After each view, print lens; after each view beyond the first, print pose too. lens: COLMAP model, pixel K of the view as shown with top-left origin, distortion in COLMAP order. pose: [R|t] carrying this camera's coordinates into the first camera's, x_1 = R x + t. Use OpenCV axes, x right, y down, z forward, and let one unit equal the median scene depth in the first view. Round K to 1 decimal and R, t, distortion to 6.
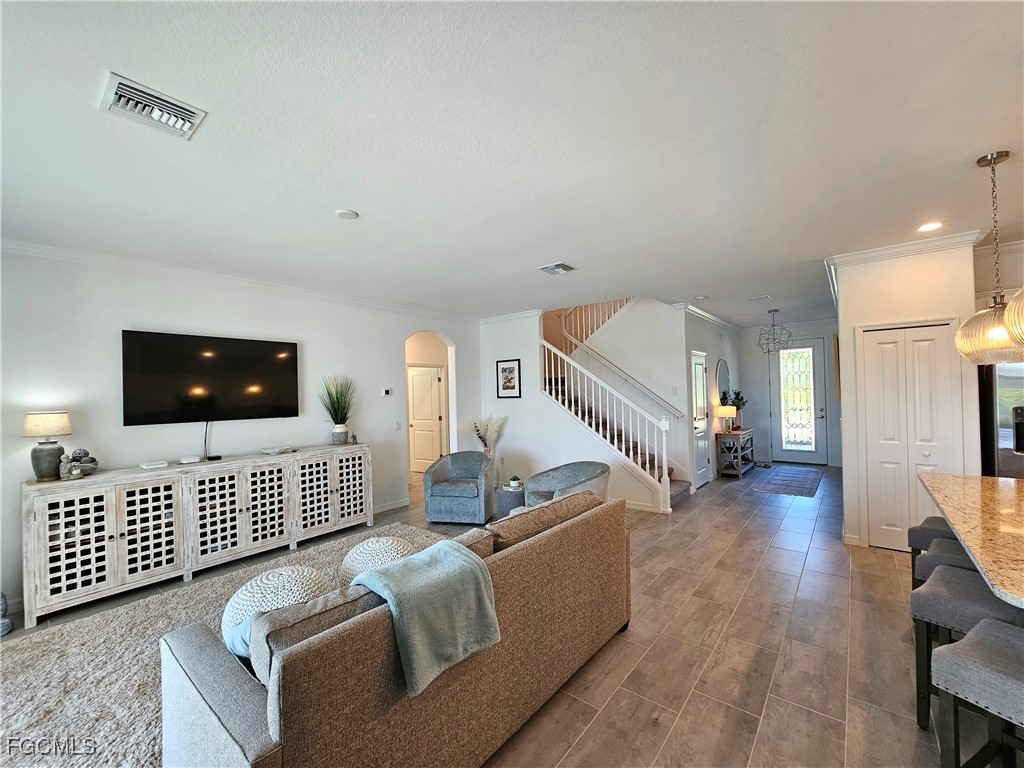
lens RADIAL K [[418.3, 0, 511.3], [0, 418.3, 388.1], [0, 0, 1]] dist [-0.001786, 0.000029]
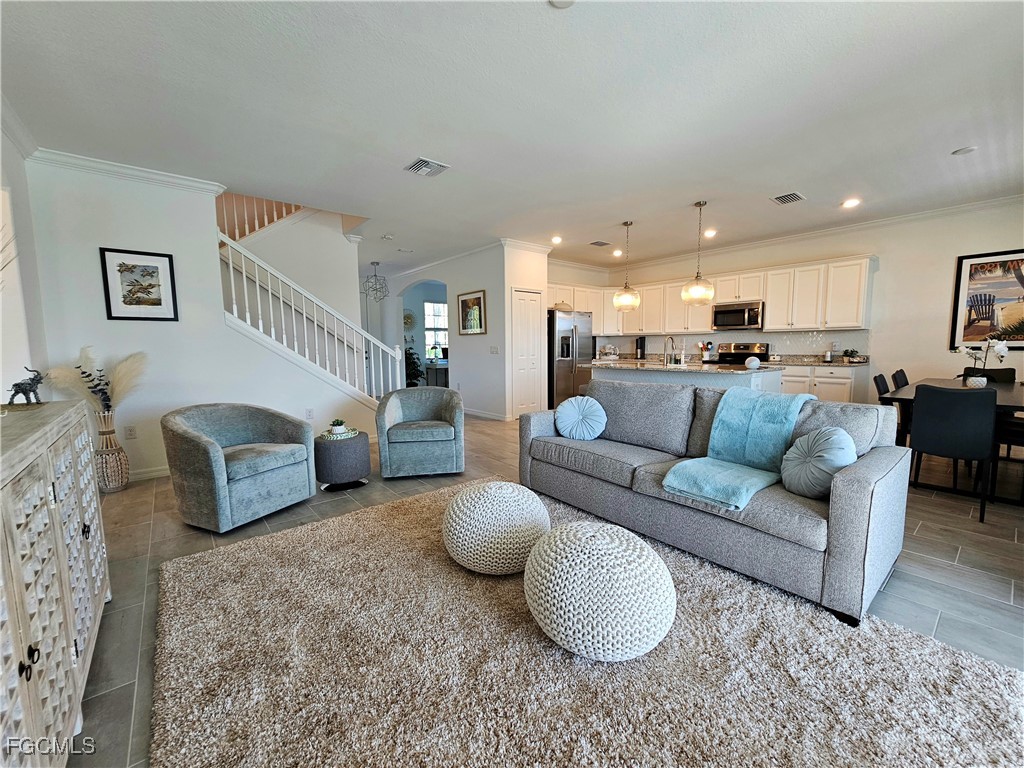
lens RADIAL K [[418.3, 0, 511.3], [0, 418.3, 388.1], [0, 0, 1]] dist [-0.001786, 0.000029]
pose [[0.195480, -0.076997, 0.977680, -0.473809], [-0.002572, 0.996870, 0.079022, 0.070217], [-0.980704, -0.017962, 0.194670, 0.396838]]
